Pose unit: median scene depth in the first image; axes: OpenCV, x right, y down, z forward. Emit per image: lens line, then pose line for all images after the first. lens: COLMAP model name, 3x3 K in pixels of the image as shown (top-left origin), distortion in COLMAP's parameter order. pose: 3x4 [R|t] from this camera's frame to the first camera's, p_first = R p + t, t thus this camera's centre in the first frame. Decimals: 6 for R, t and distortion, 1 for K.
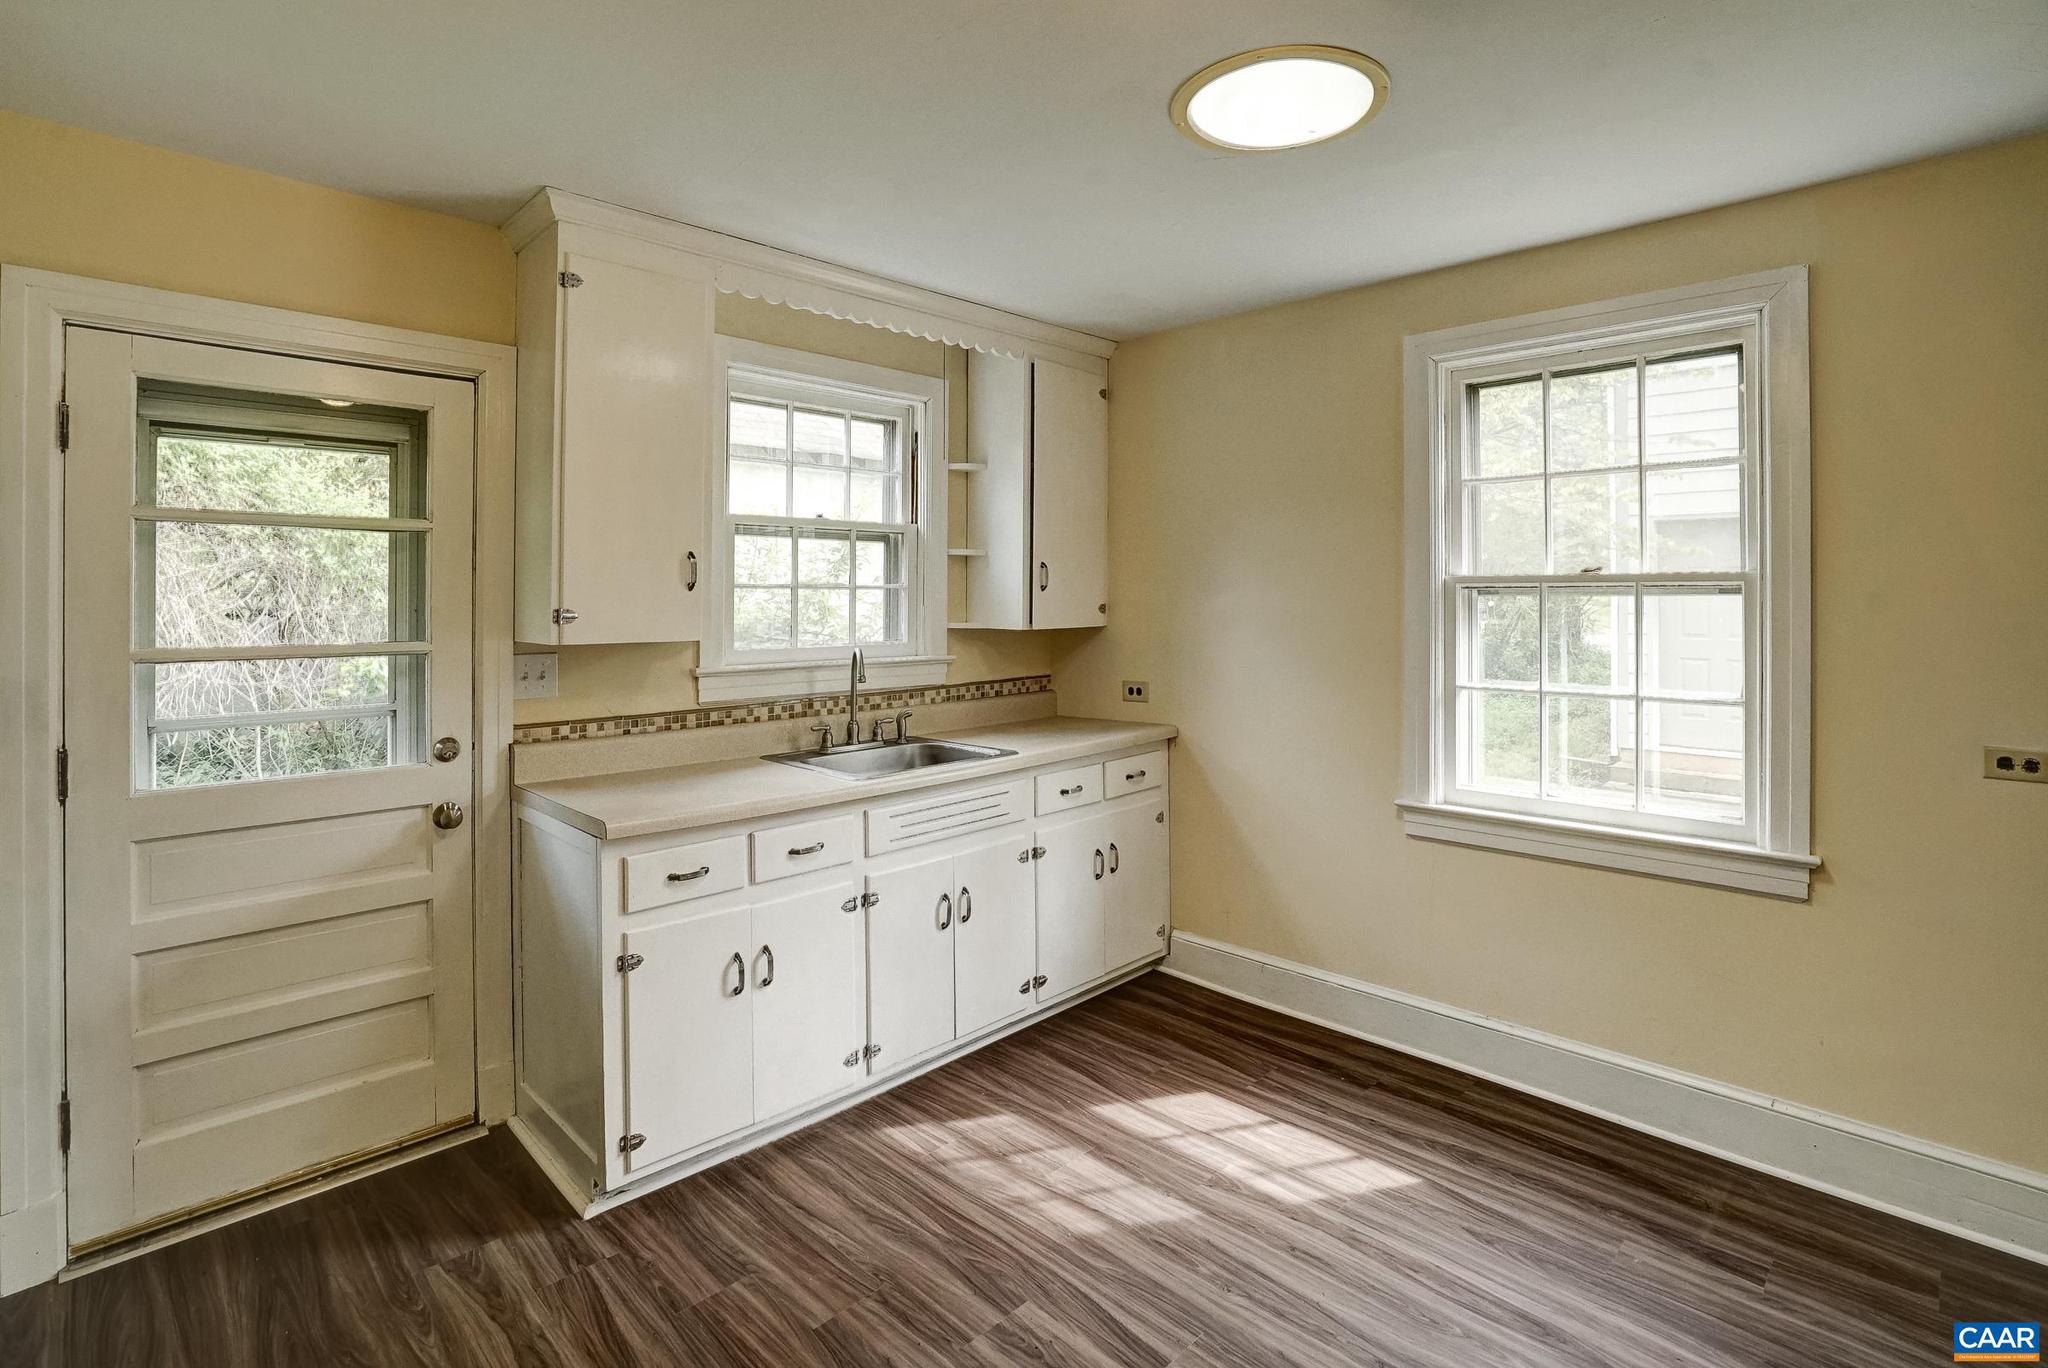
lens RADIAL K [[964.5, 0, 1026.5], [0, 964.5, 595.9], [0, 0, 1]] dist [-0.045199, 0.013581]
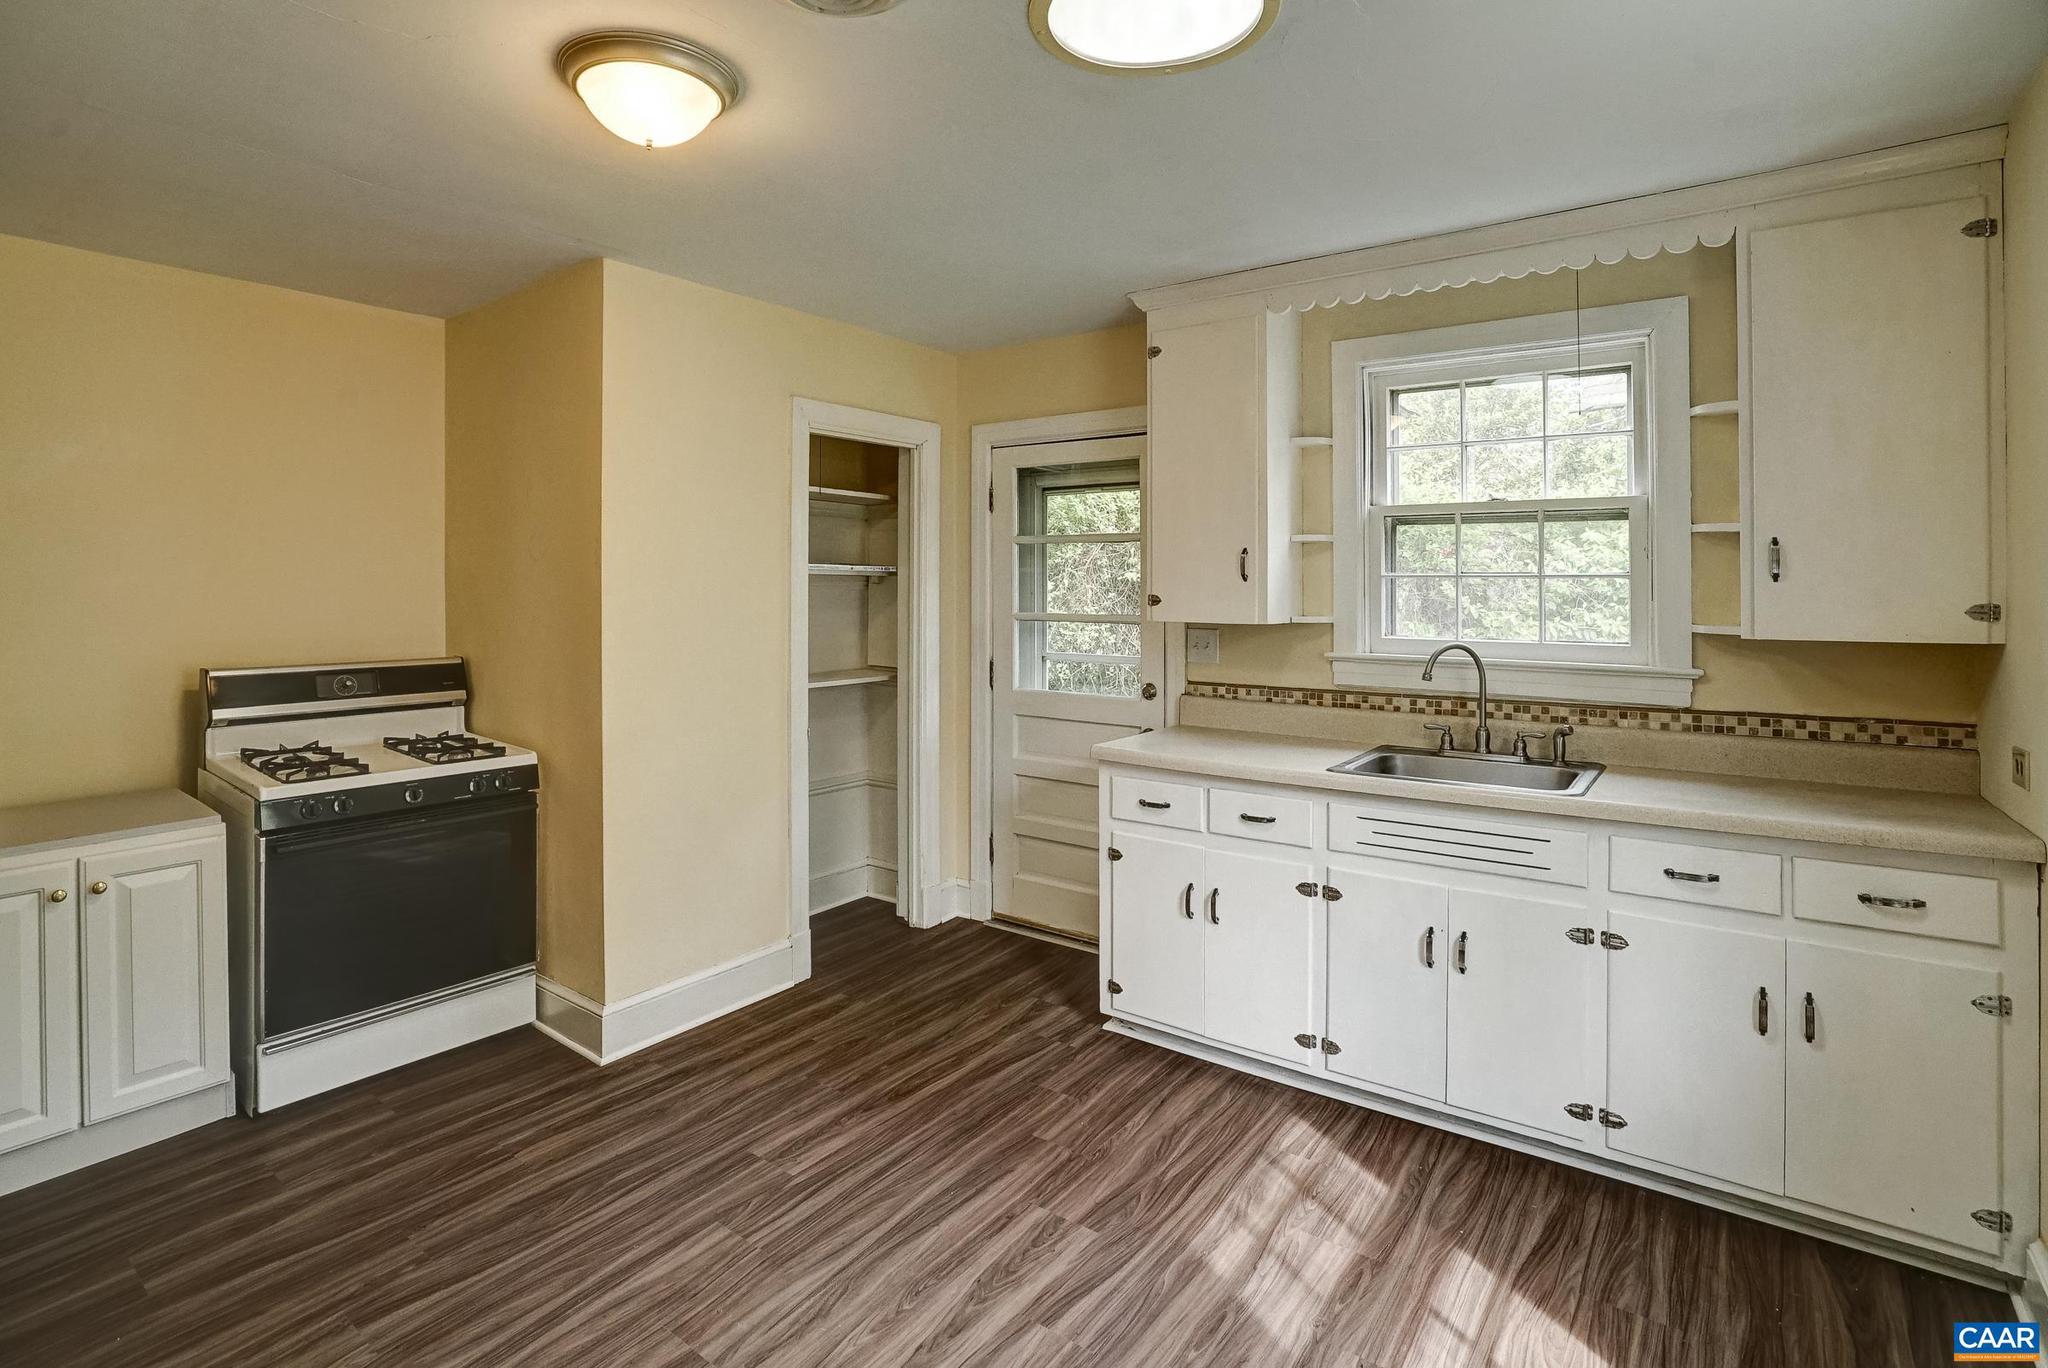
lens RADIAL K [[991.5, 0, 1021.7], [0, 991.5, 582.8], [0, 0, 1]] dist [-0.046662, 0.014788]
pose [[0.163789, -0.000525, -0.986495, 0.759035], [-0.005352, 0.999985, -0.001421, 0.000009], [0.986481, 0.005512, 0.163784, 0.503851]]
